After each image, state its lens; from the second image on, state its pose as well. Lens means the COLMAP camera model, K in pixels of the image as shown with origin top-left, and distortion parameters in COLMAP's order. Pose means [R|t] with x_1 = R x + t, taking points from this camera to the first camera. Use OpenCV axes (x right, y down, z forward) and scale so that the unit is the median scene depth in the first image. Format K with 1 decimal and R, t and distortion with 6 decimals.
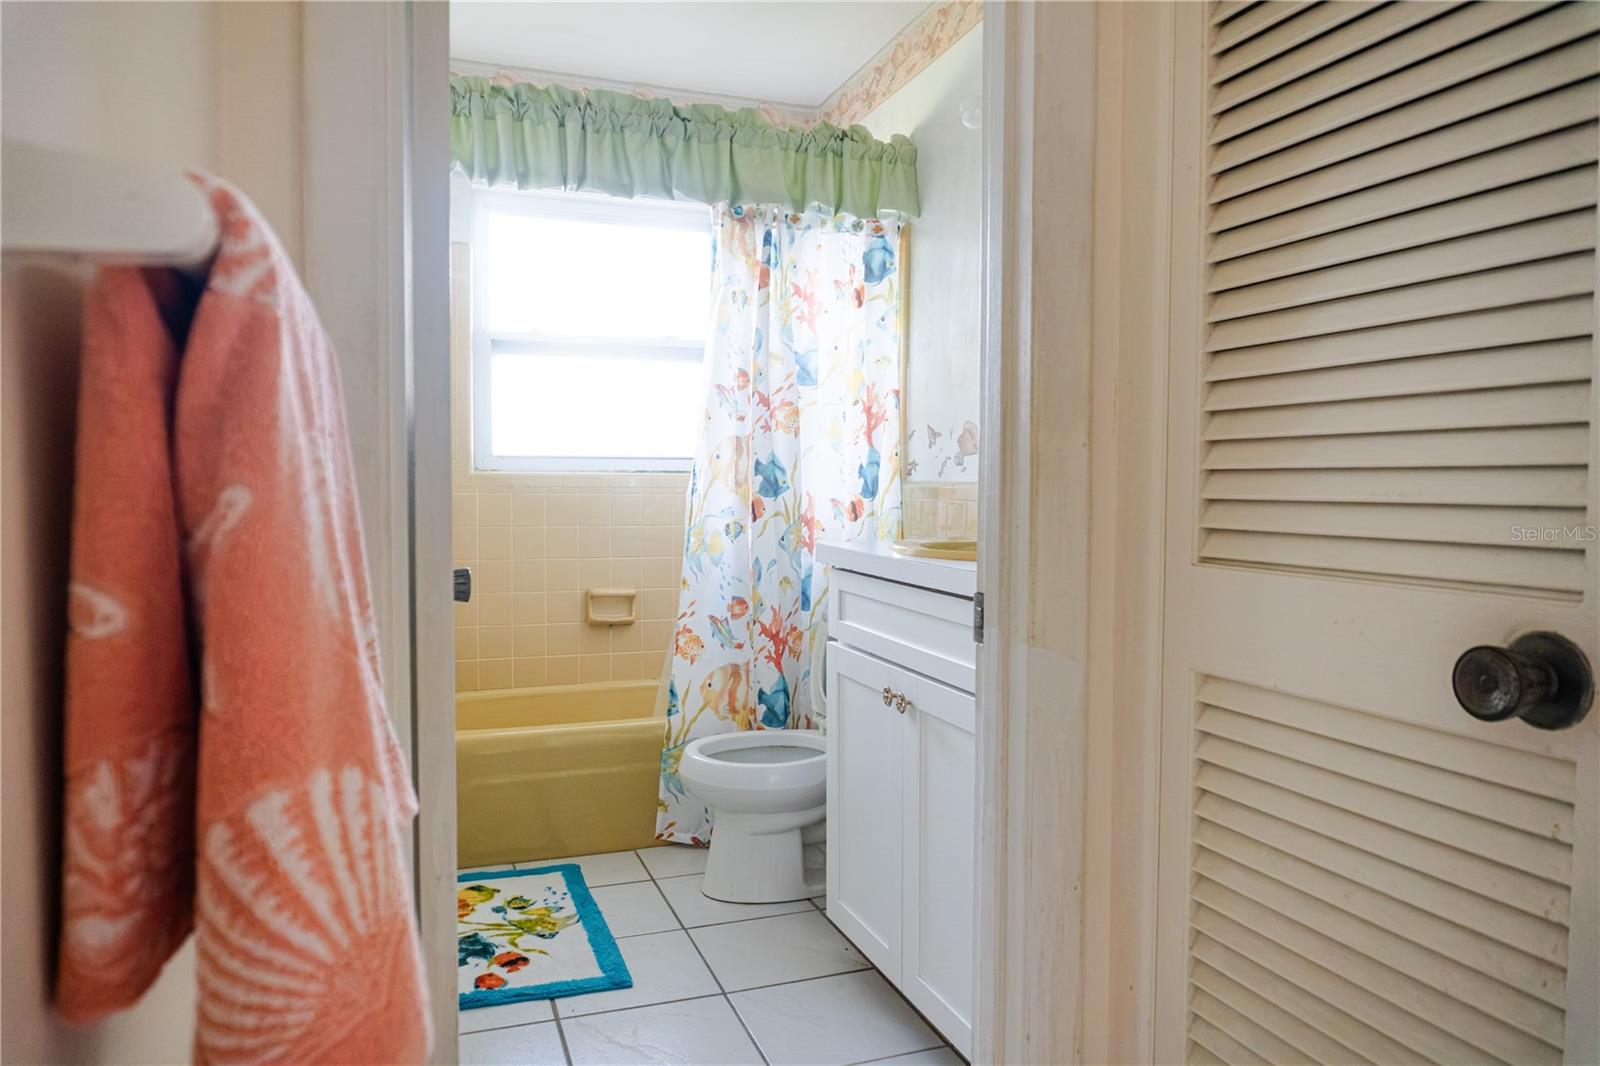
lens RADIAL K [[1071.5, 0, 794.3], [0, 1071.5, 533.9], [0, 0, 1]] dist [-0.035510, 0.003136]
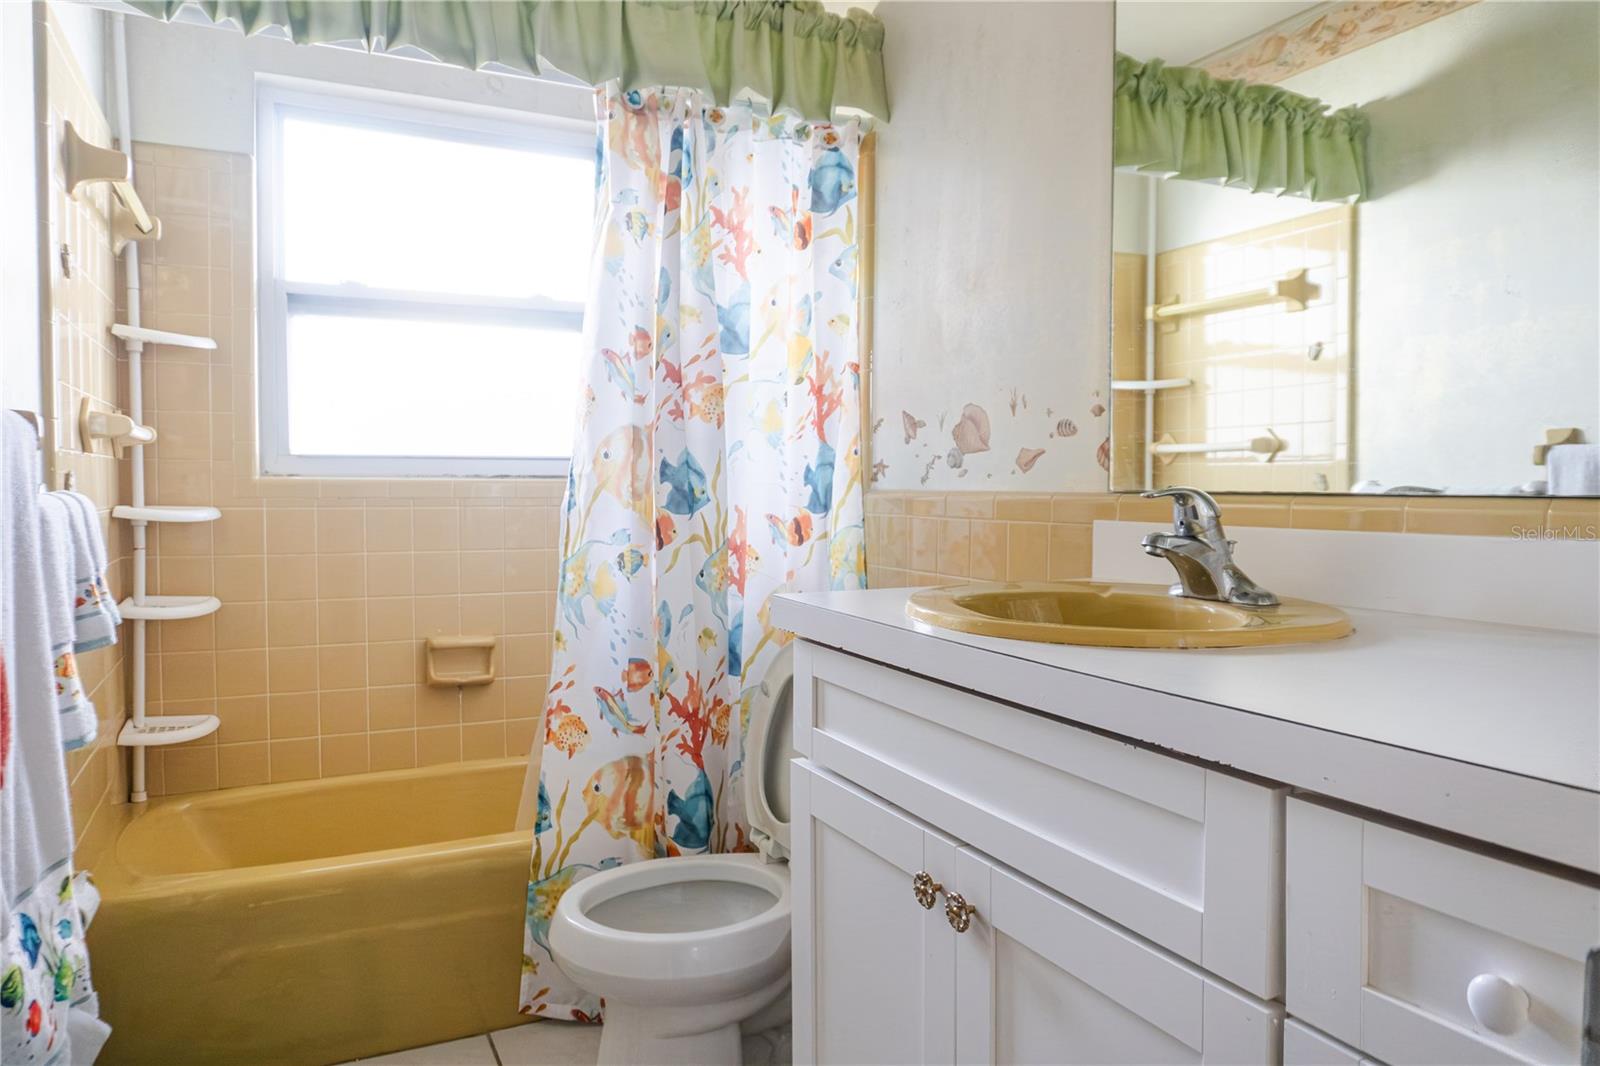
lens RADIAL K [[1071.5, 0, 794.3], [0, 1071.5, 533.9], [0, 0, 1]] dist [-0.035510, 0.003136]
pose [[0.994705, -0.007395, 0.102506, -0.021921], [0.007660, 0.999968, -0.002192, -0.019164], [-0.102486, 0.002966, 0.994730, 0.303103]]
